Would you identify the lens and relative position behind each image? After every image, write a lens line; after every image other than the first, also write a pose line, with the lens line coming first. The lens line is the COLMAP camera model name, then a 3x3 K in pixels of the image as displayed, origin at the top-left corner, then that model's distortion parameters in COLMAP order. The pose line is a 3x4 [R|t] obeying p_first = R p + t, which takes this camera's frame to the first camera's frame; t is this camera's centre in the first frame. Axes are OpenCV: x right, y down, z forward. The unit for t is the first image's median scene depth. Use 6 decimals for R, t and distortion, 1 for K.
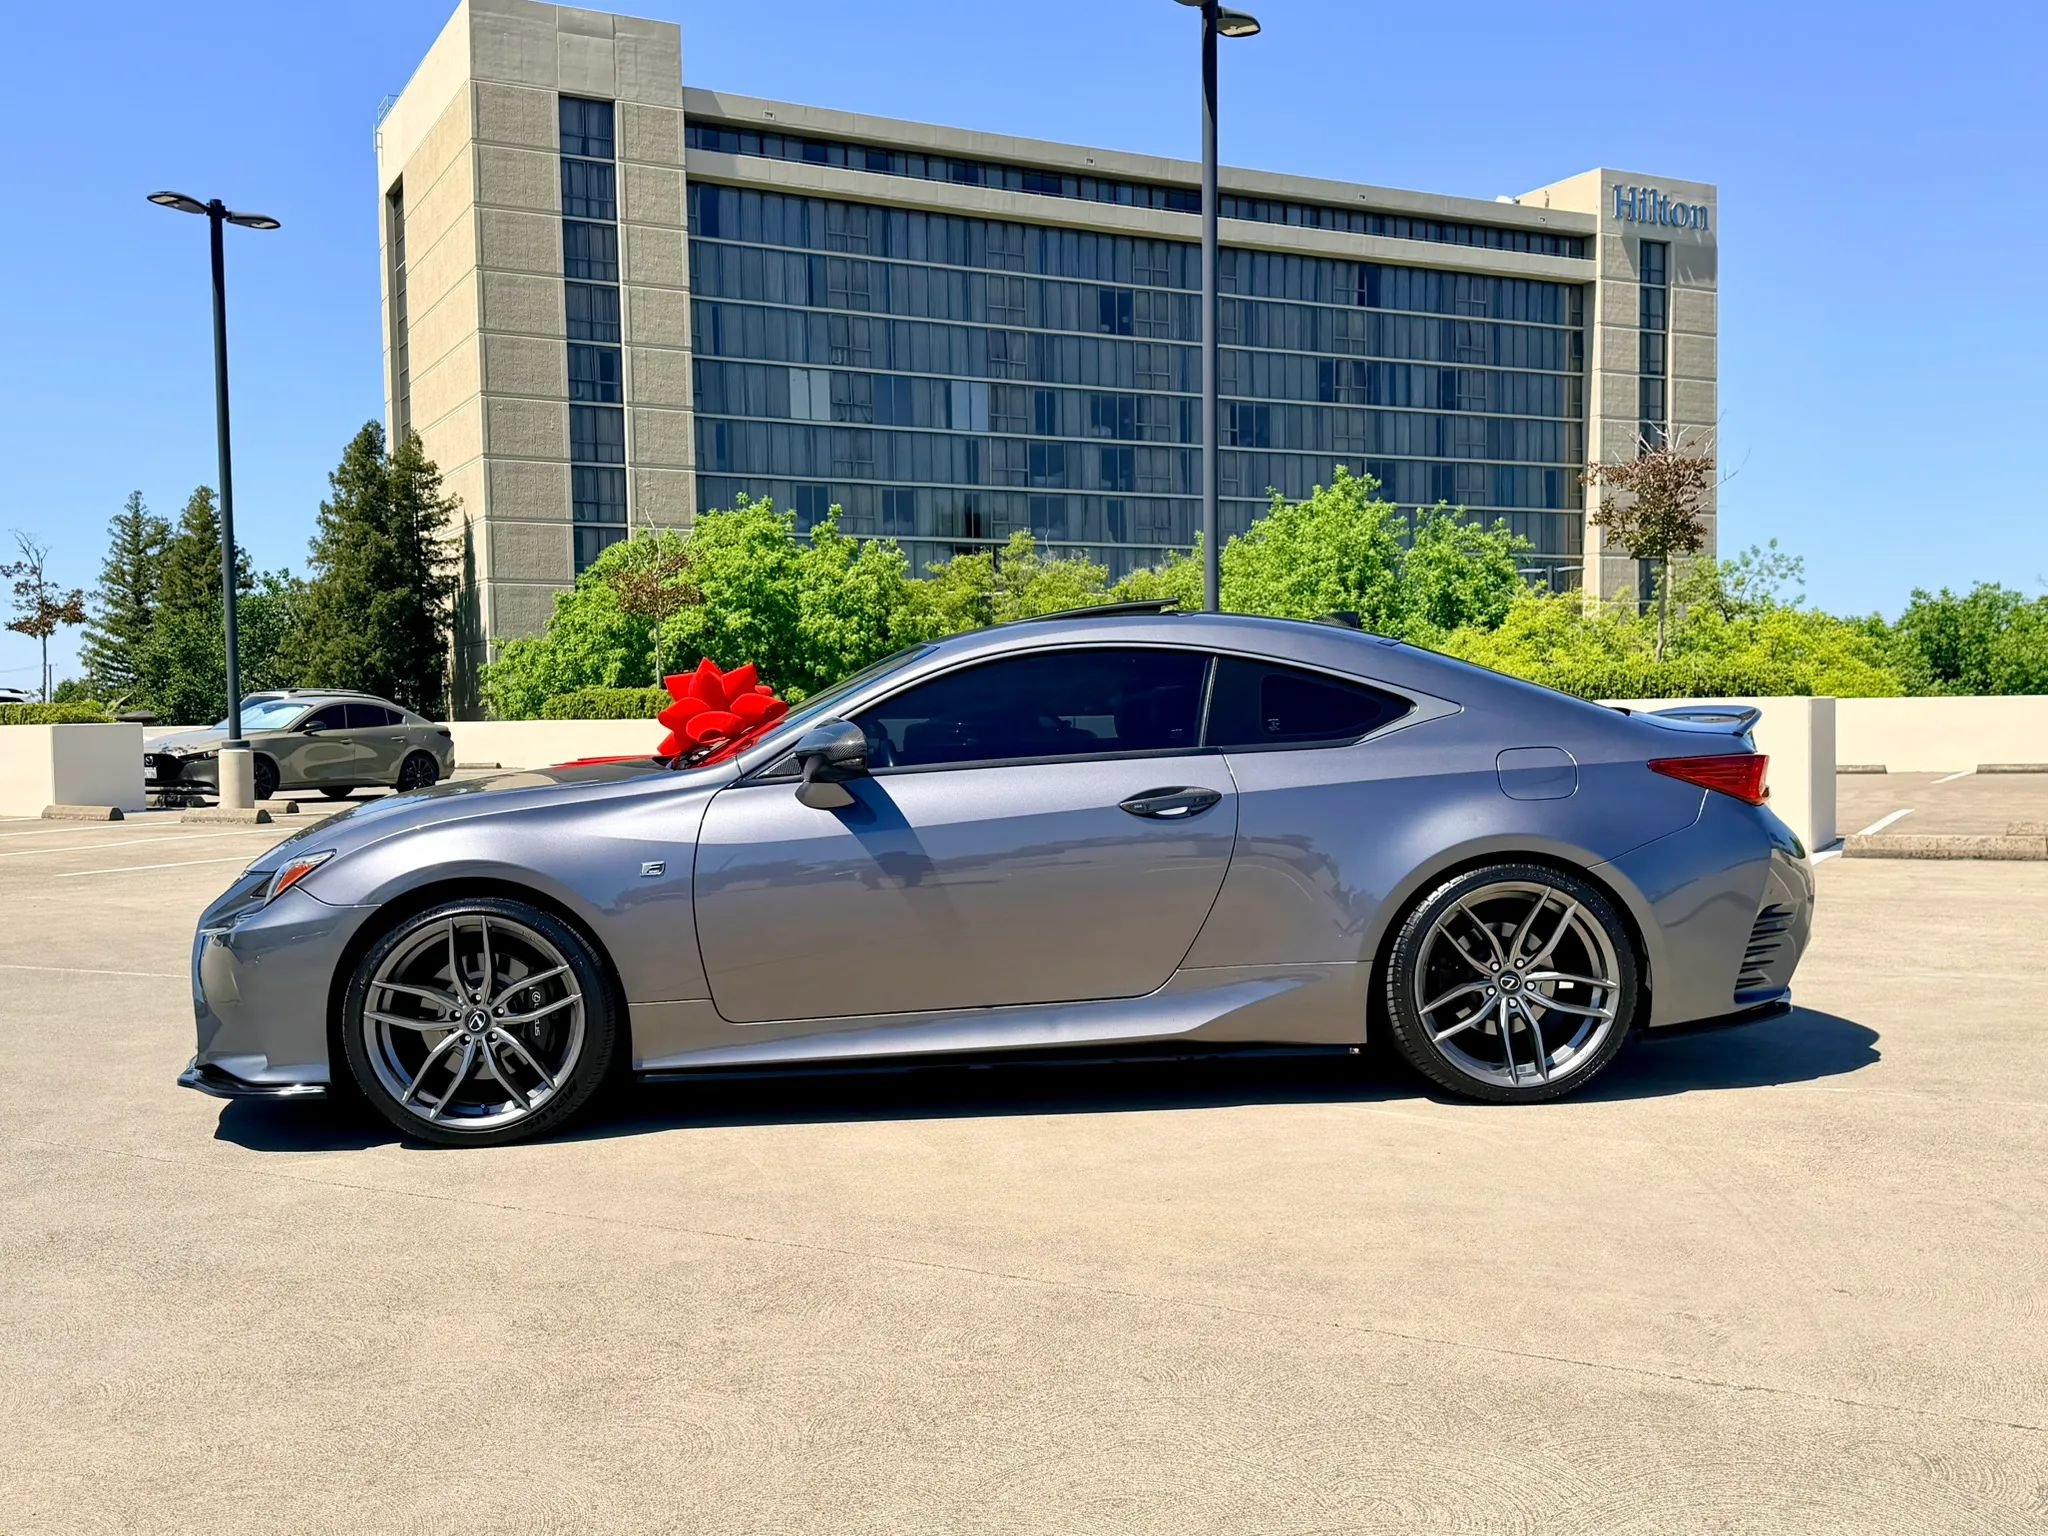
lens RADIAL K [[1911.8, 0, 1032.9], [0, 1911.8, 797.9], [0, 0, 1]] dist [0.176544, -0.375348]
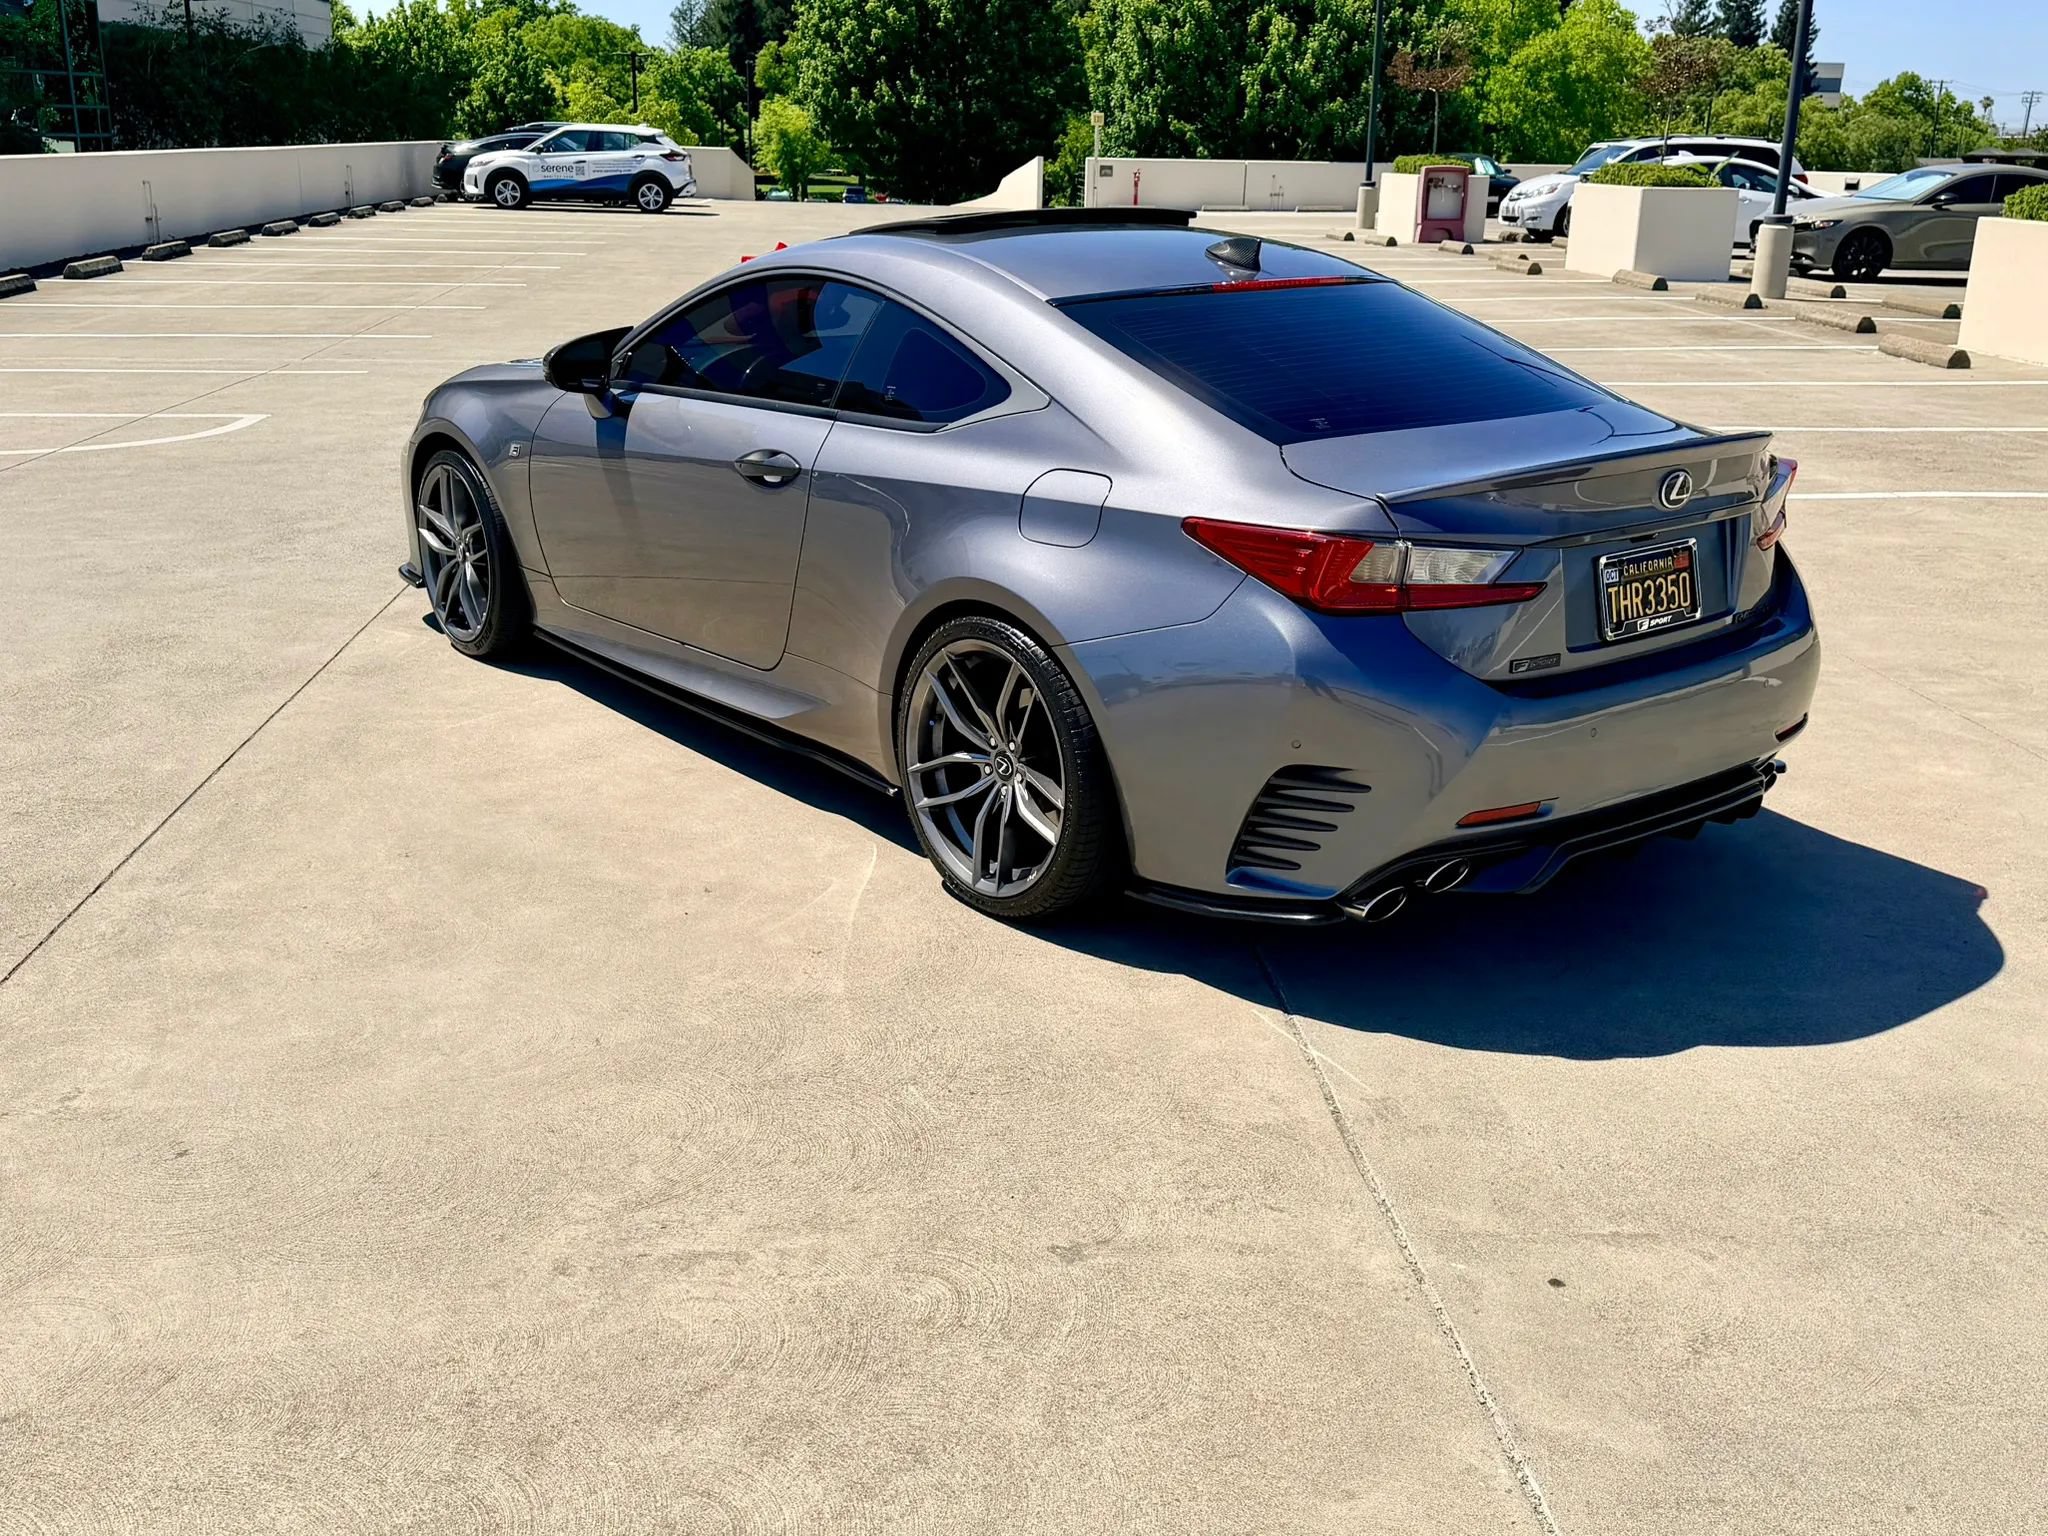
lens RADIAL K [[1916.6, 0, 1024.4], [0, 1916.6, 763.5], [0, 0, 1]] dist [0.173031, -0.352037]
pose [[0.564994, 0.279948, -0.776151, 0.051921], [-0.066548, 0.953078, 0.295320, -0.008275], [0.822407, -0.115203, 0.557113, 0.034512]]
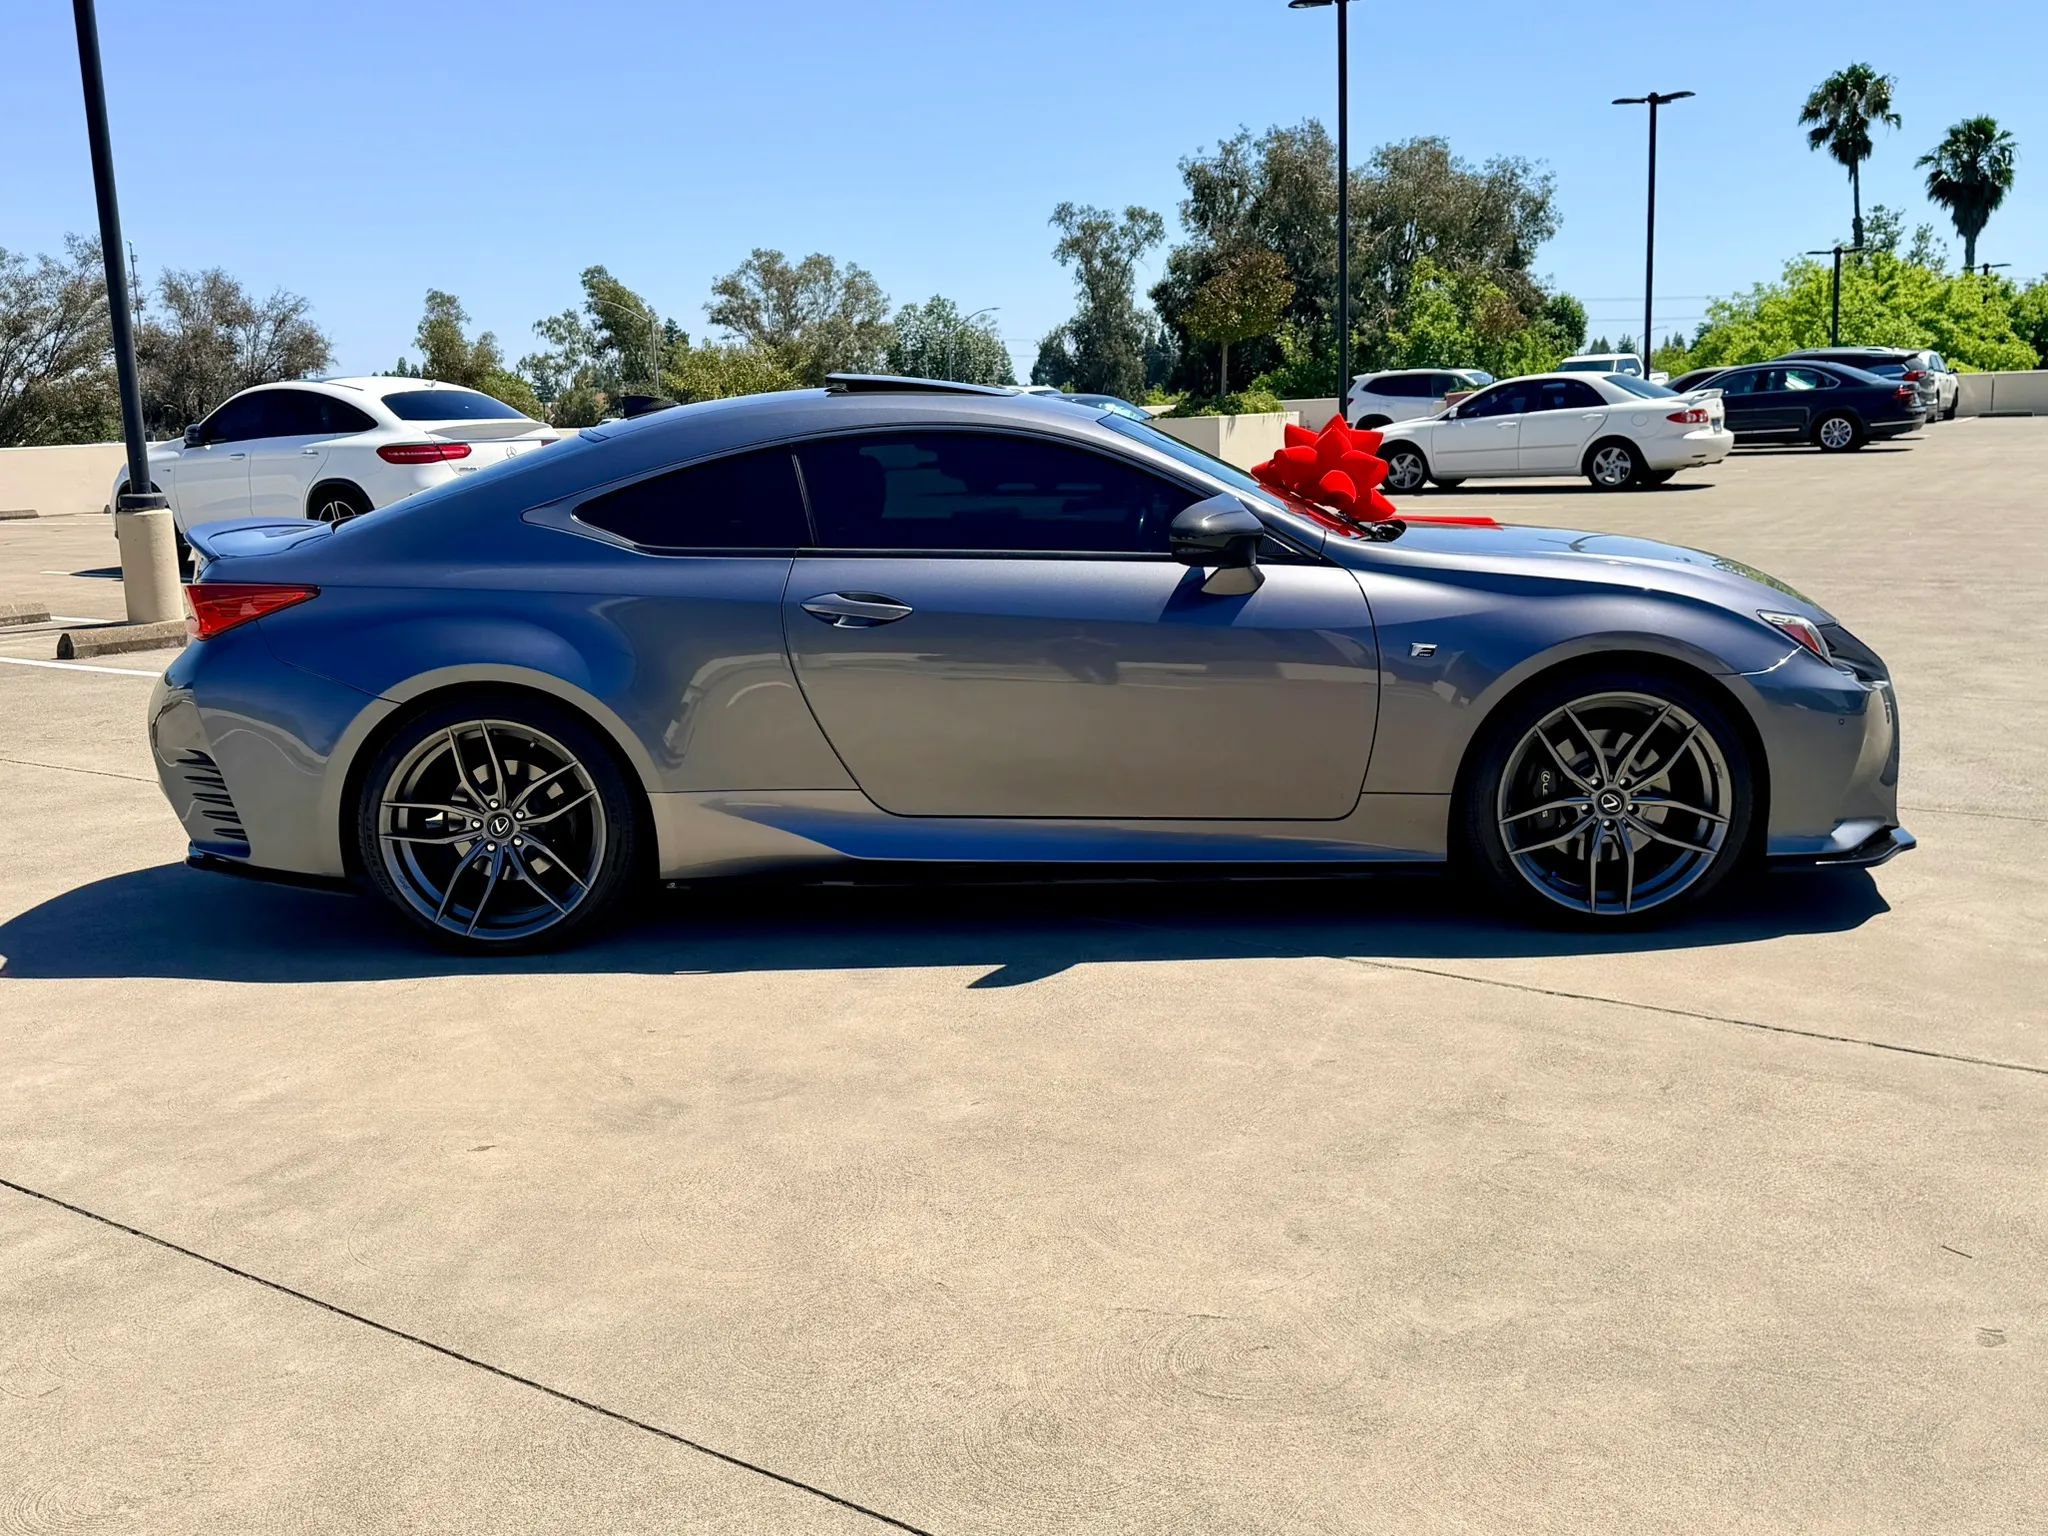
lens RADIAL K [[1921.6, 0, 1039.5], [0, 1921.6, 764.5], [0, 0, 1]] dist [0.177892, -0.349466]
pose [[-0.996039, 0.033649, 0.082304, -0.006636], [0.051484, 0.972931, 0.225290, -0.008643], [-0.072495, 0.228635, -0.970809, 0.133309]]
